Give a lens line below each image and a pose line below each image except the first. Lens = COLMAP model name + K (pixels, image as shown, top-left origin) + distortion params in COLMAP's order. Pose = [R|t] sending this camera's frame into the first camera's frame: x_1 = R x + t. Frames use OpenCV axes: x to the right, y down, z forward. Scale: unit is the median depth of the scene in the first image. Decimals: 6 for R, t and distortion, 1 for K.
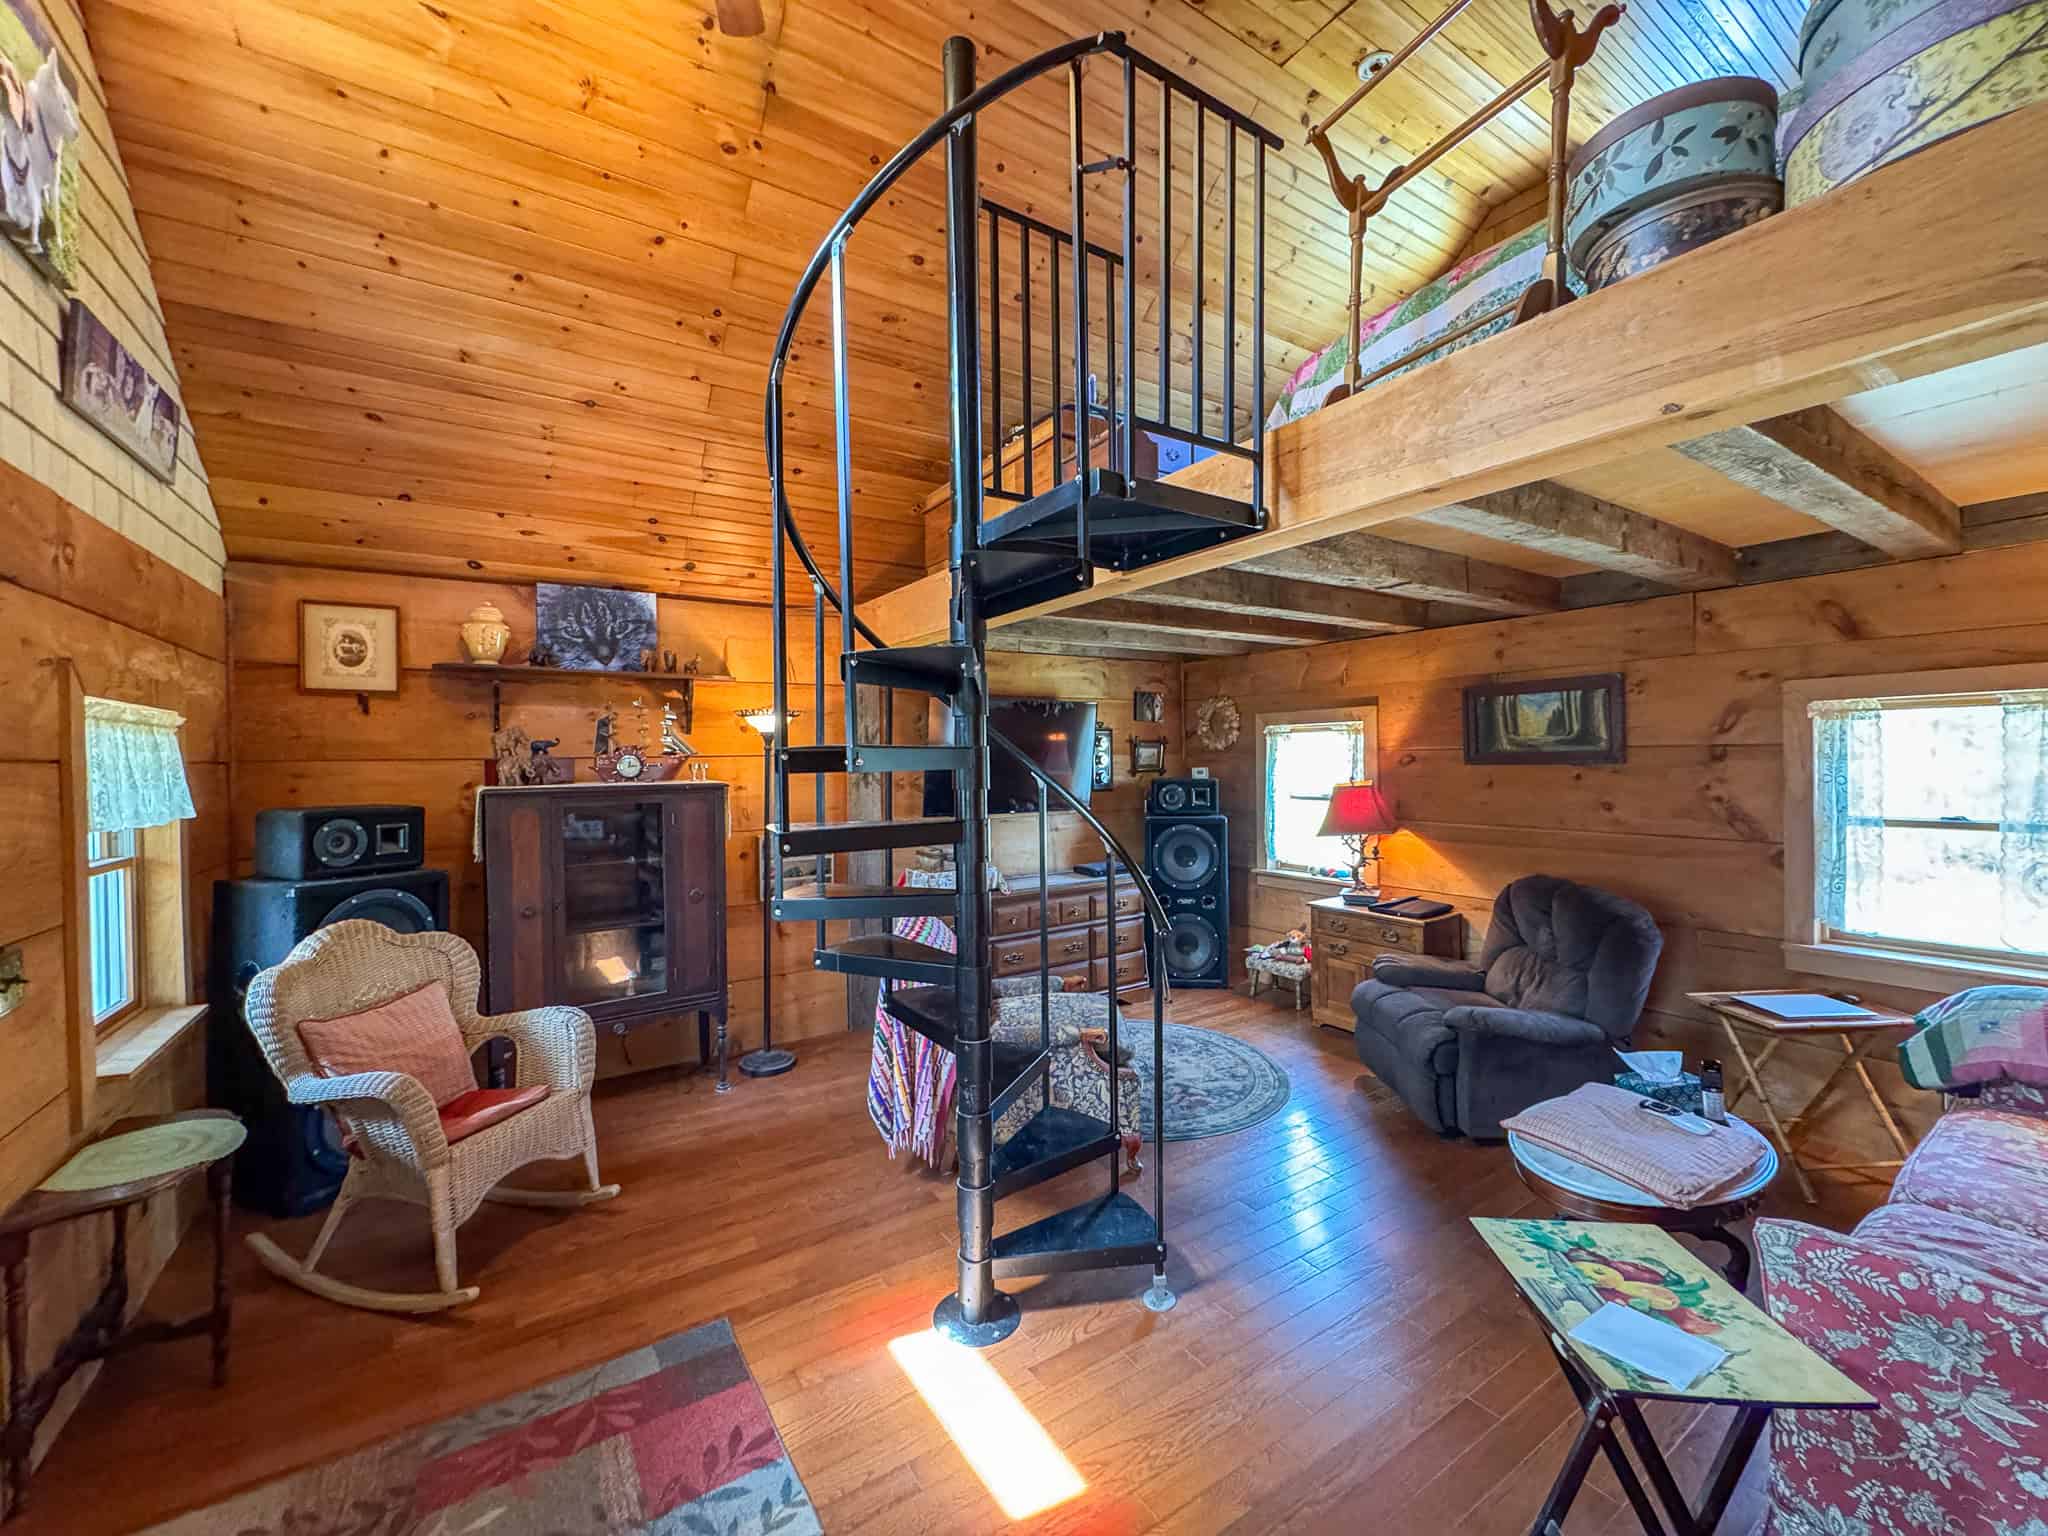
lens RADIAL K [[816.6, 0, 1014.2], [0, 816.6, 765.0], [0, 0, 1]] dist [0.000767, 0.000030]
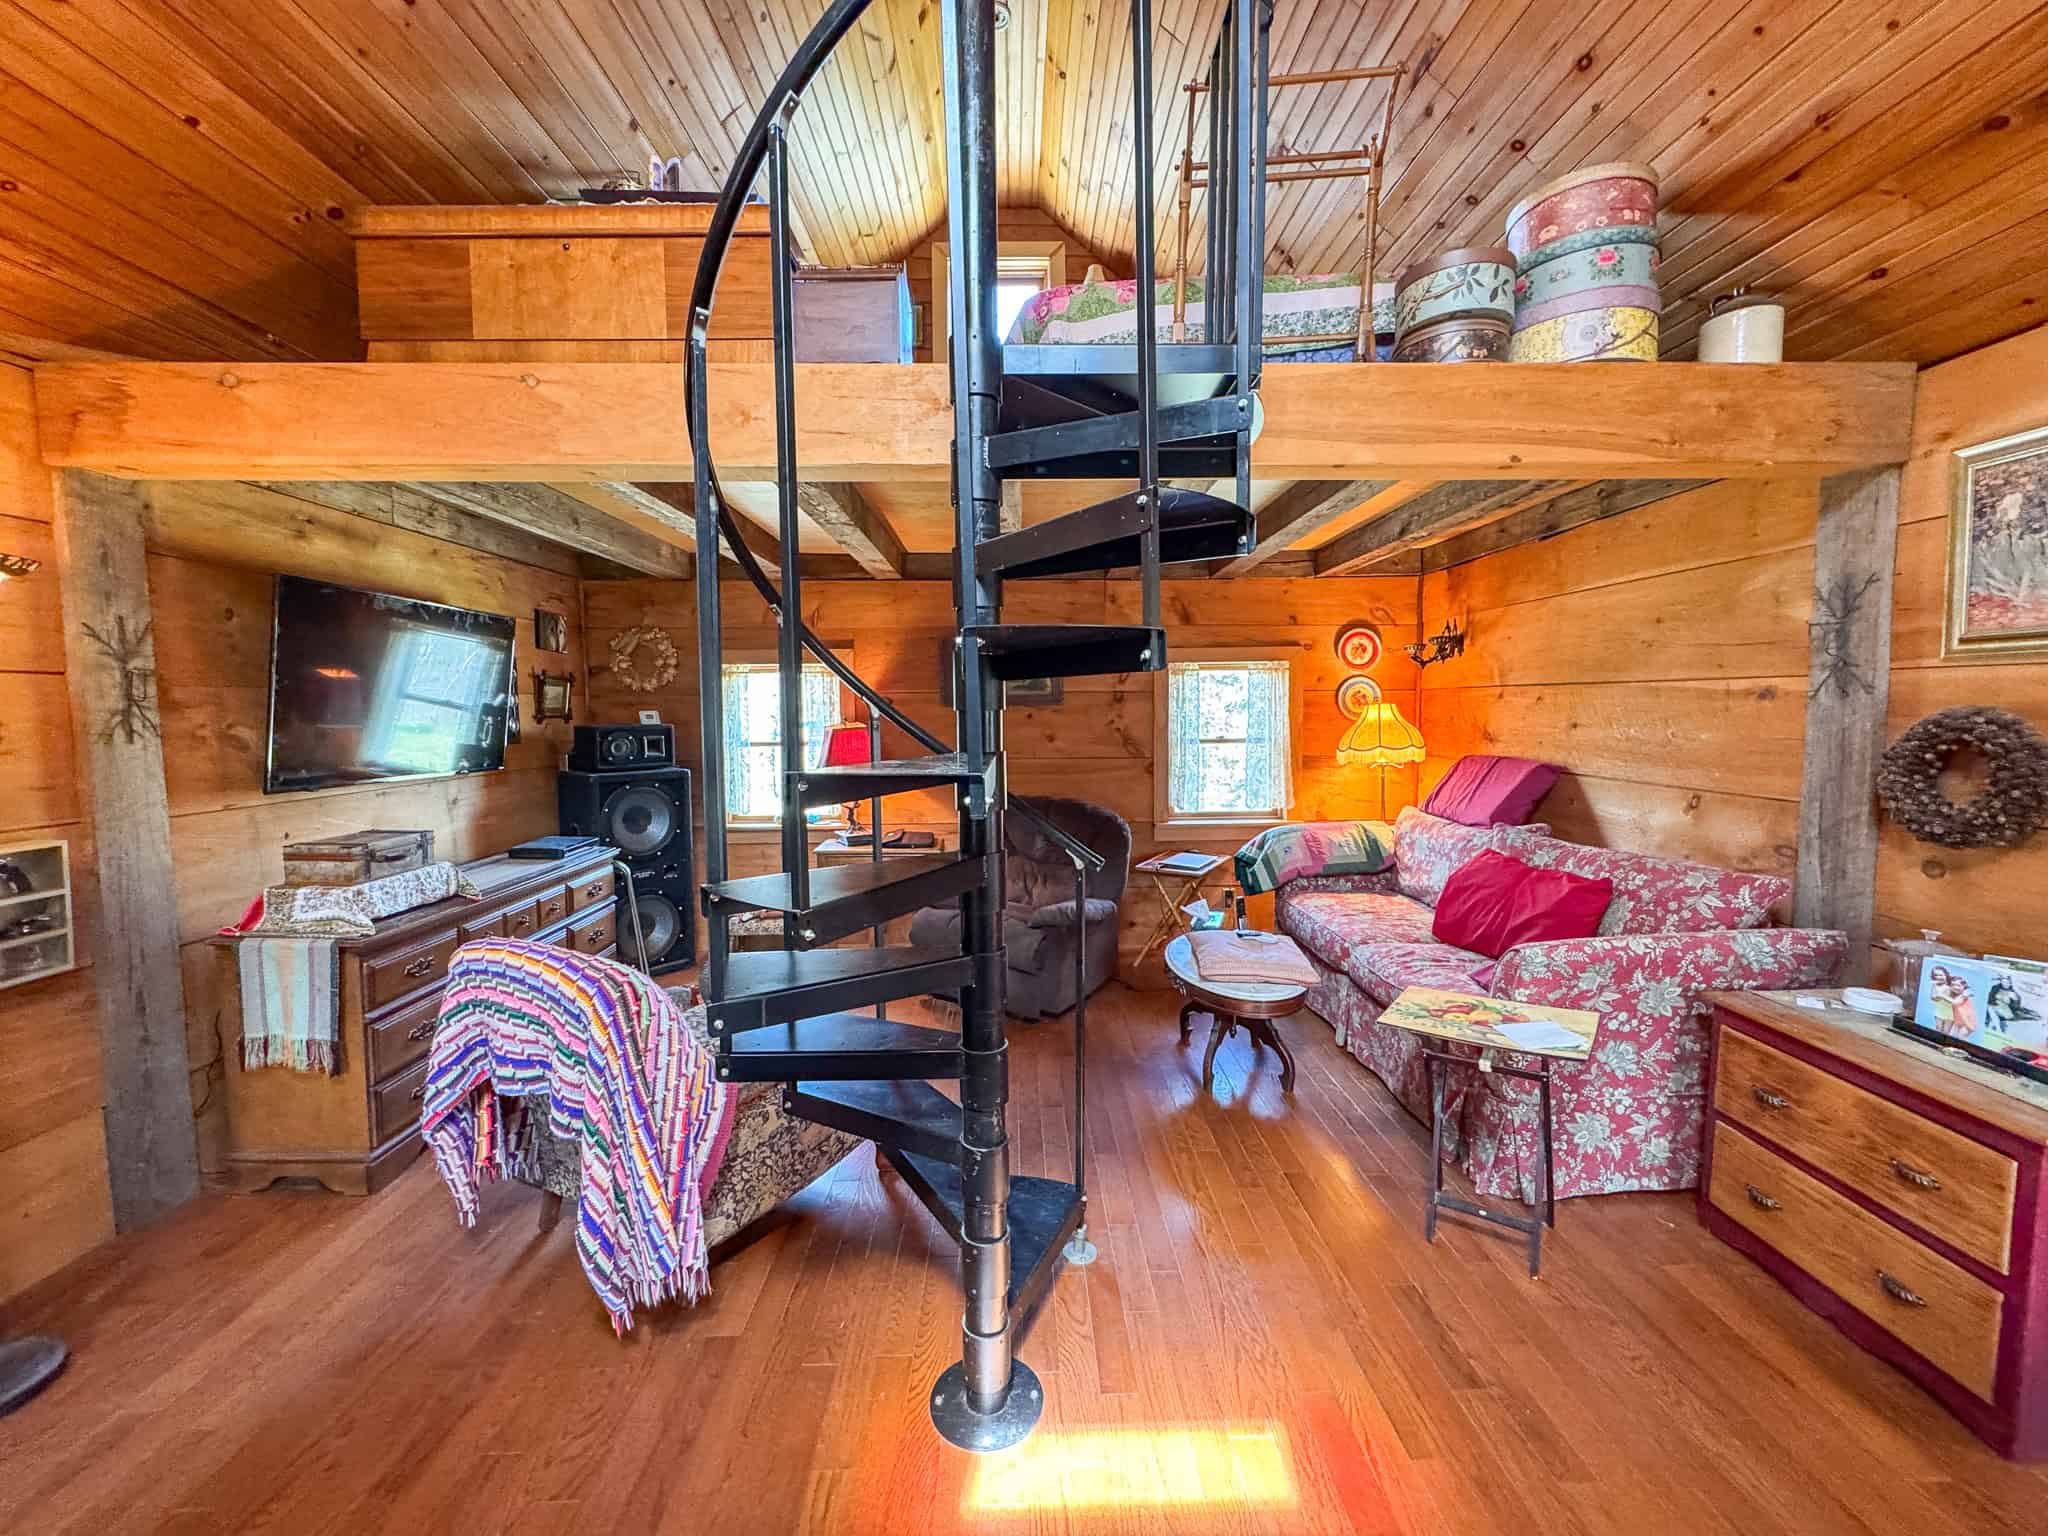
lens RADIAL K [[824.1, 0, 1018.1], [0, 824.1, 760.4], [0, 0, 1]] dist [-0.003055, 0.000013]
pose [[0.531312, -0.042972, 0.846086, -0.393556], [0.008152, 0.998926, 0.045615, 0.025440], [-0.847137, -0.017338, 0.531092, 0.347890]]
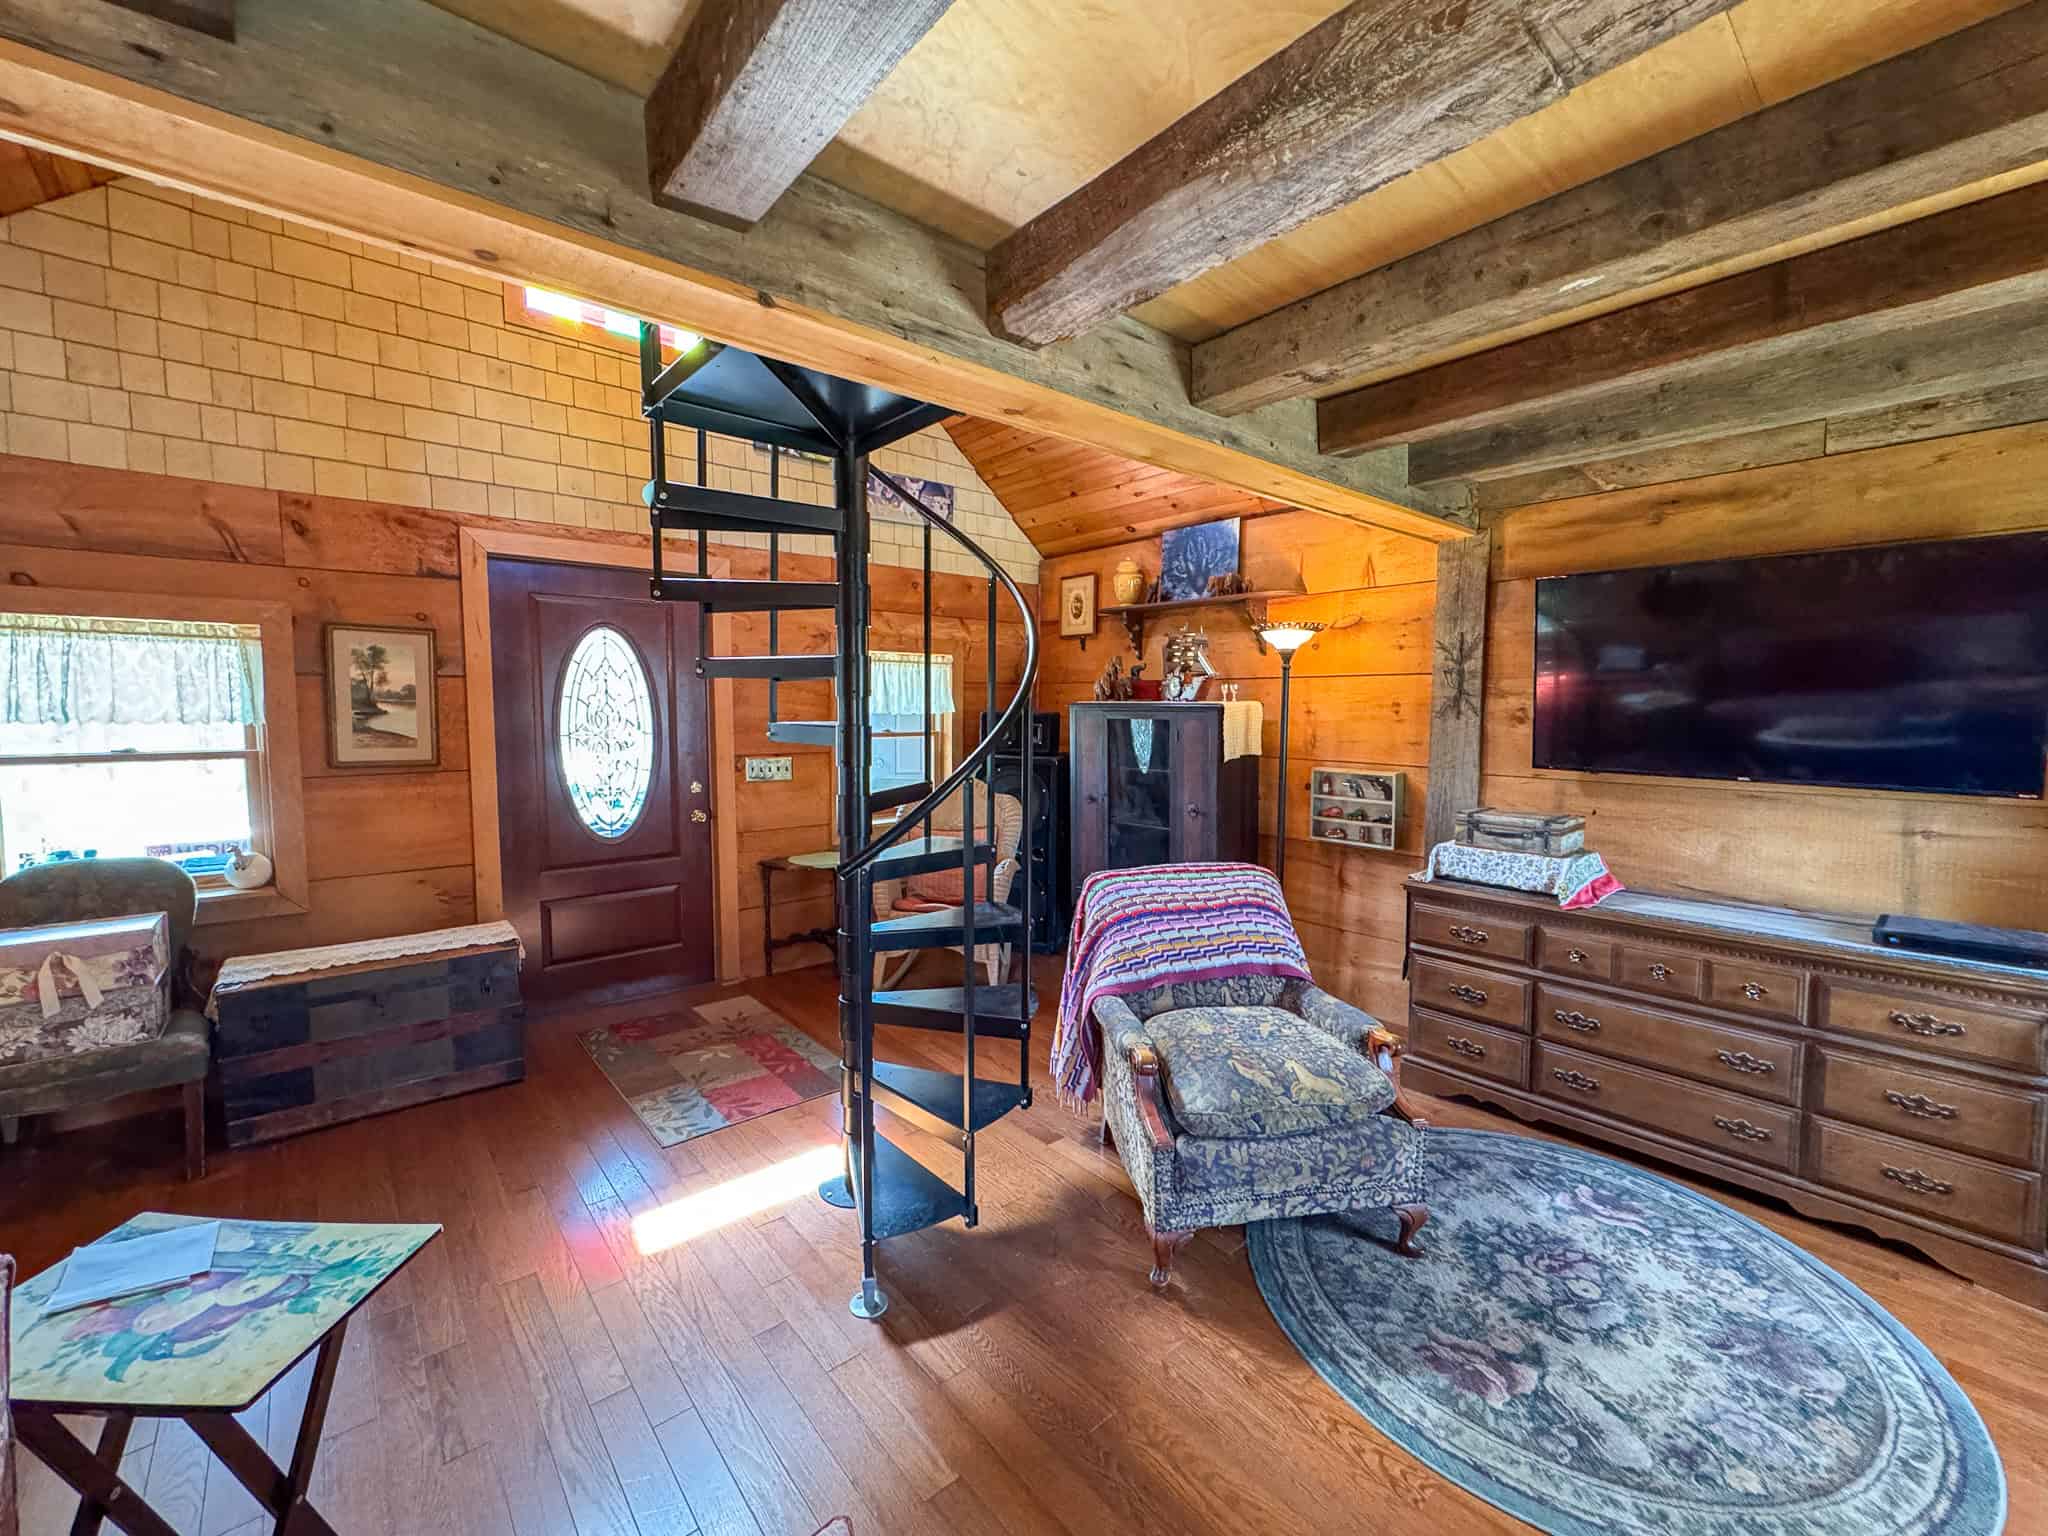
lens RADIAL K [[824.1, 0, 1018.1], [0, 824.1, 760.4], [0, 0, 1]] dist [-0.003055, 0.000013]
pose [[0.134926, 0.083103, -0.987365, 0.610545], [-0.015928, 0.996530, 0.081698, 0.013867], [0.990728, 0.004704, 0.135781, 0.637059]]
